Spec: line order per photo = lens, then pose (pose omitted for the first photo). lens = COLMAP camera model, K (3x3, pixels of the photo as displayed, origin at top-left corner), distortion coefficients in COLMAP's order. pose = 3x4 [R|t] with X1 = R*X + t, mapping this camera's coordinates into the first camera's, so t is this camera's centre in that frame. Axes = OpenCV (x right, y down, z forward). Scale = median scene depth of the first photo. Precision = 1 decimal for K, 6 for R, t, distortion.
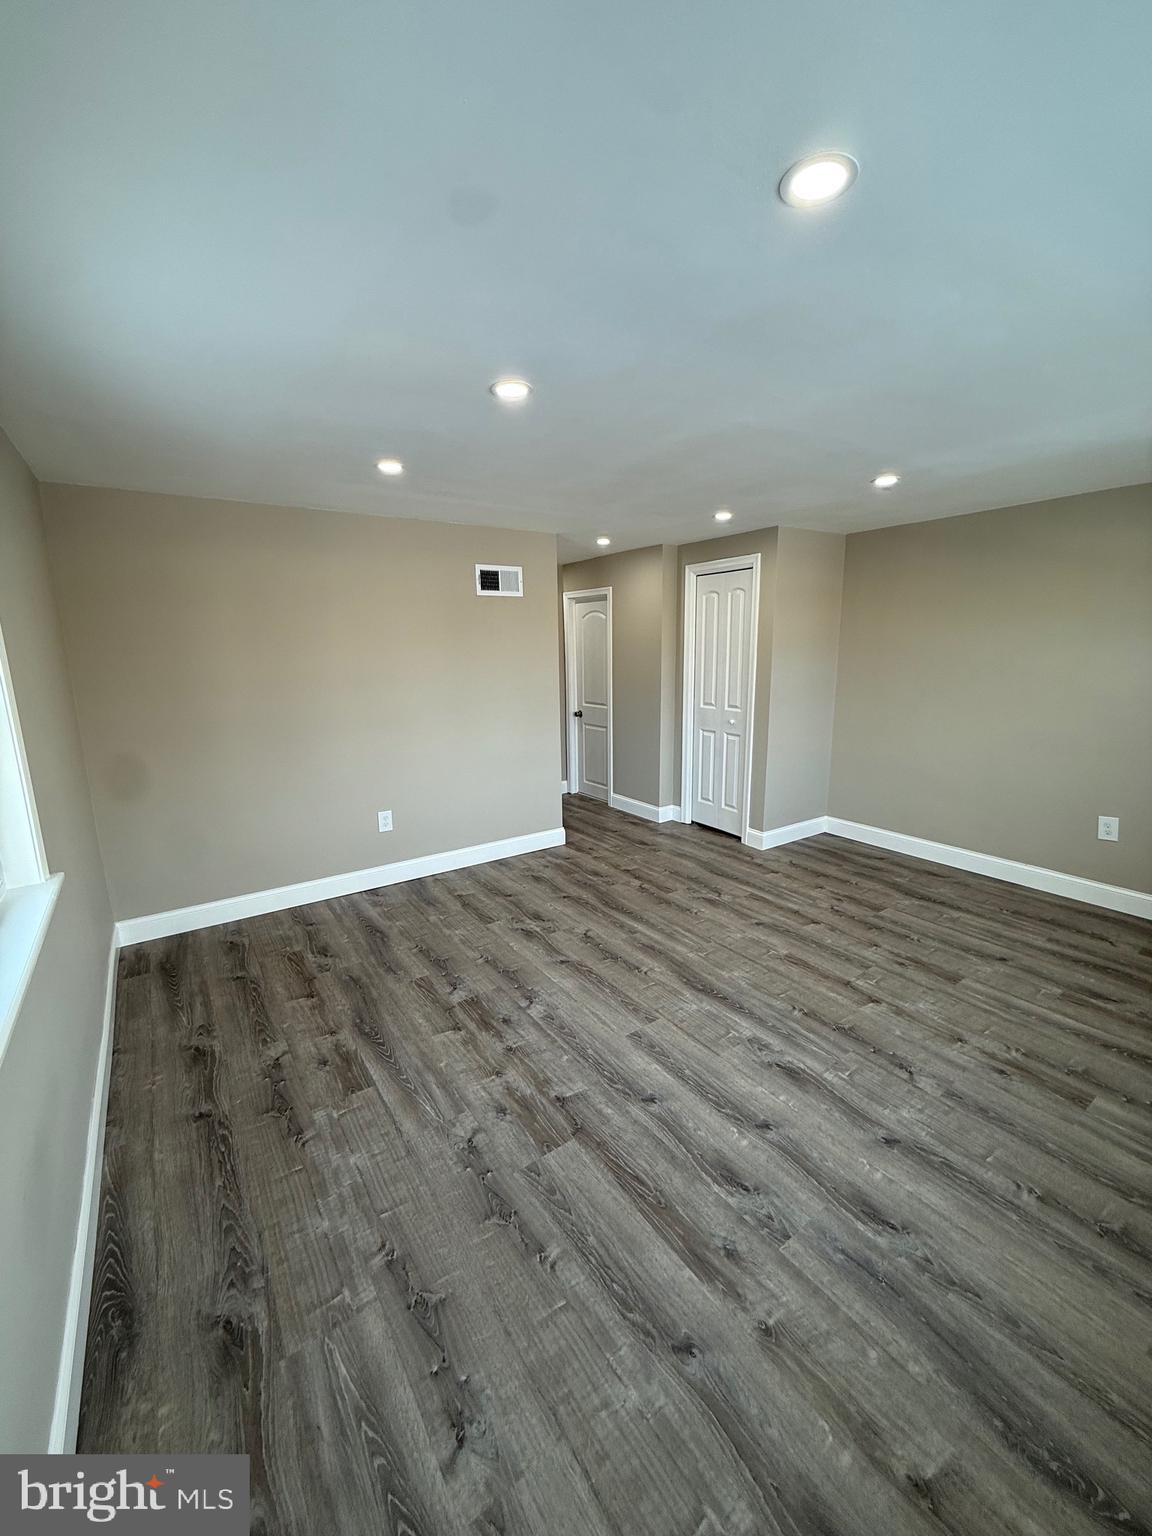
lens RADIAL K [[609.5, 0, 574.3], [0, 609.5, 764.4], [0, 0, 1]] dist [-0.002035, 0.000328]
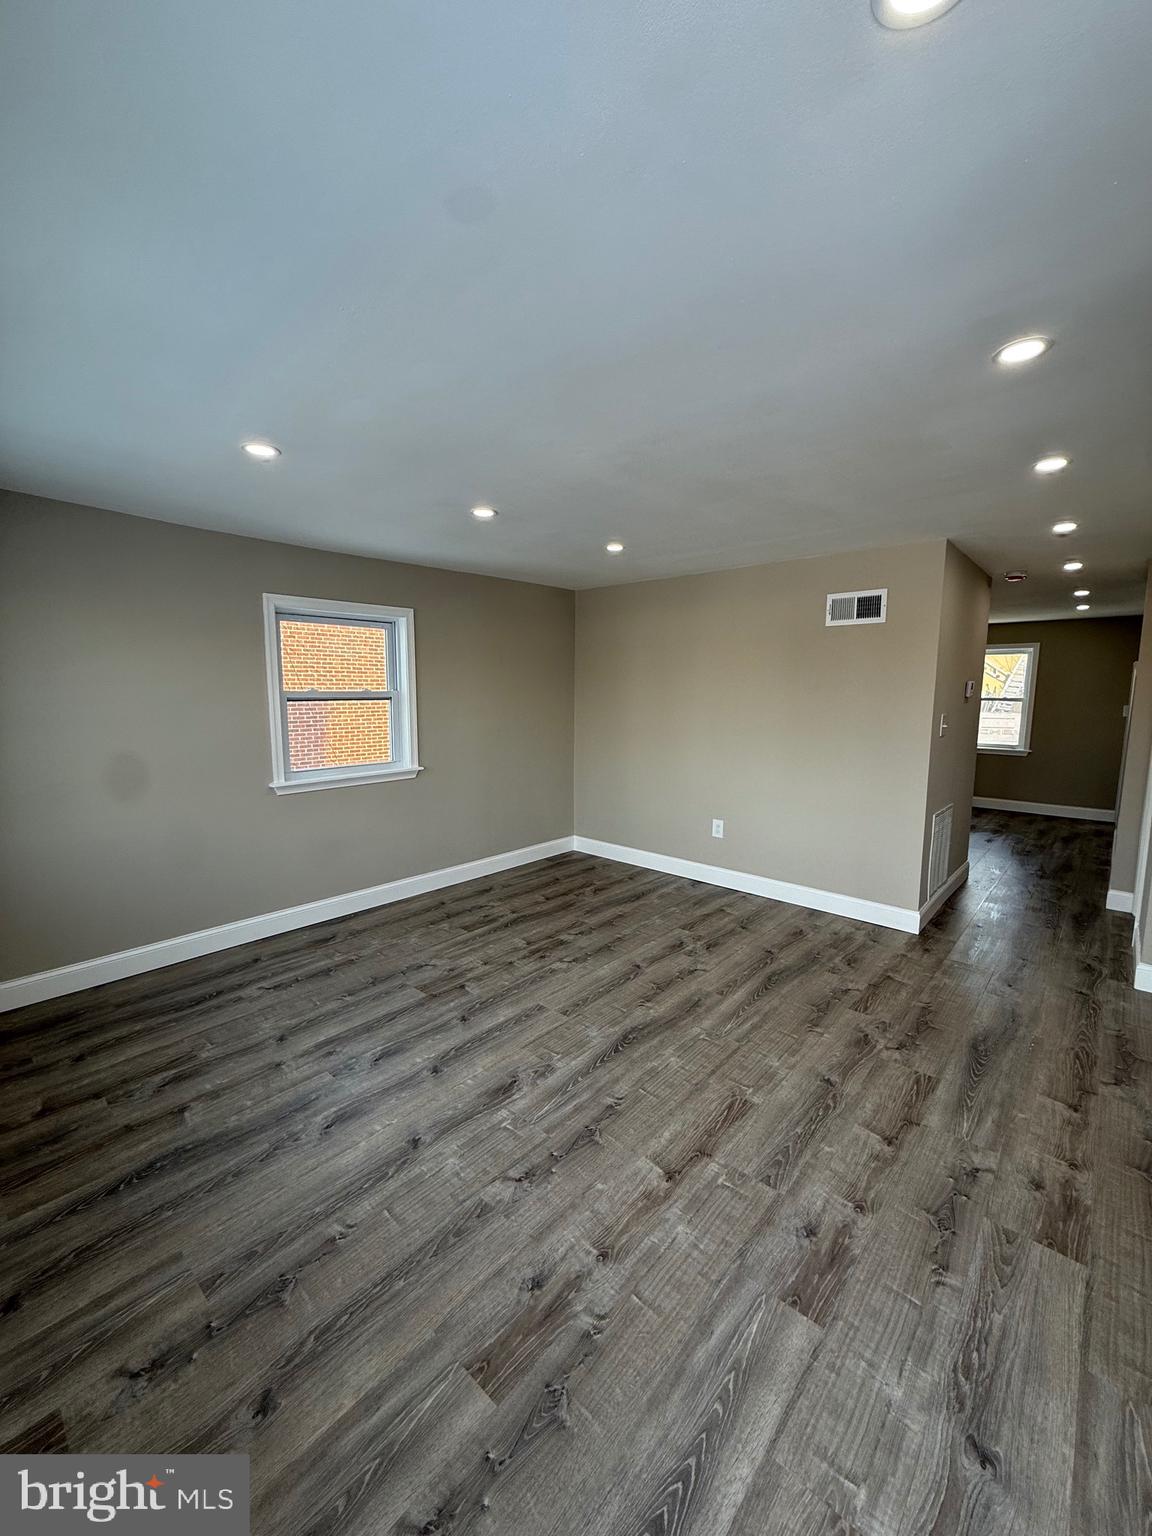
lens RADIAL K [[609.5, 0, 574.3], [0, 609.5, 764.4], [0, 0, 1]] dist [-0.002035, 0.000328]
pose [[0.230927, 0.134983, -0.963562, 1.076343], [-0.198064, 0.976115, 0.089273, -0.111449], [0.952598, 0.170231, 0.252147, 0.639699]]
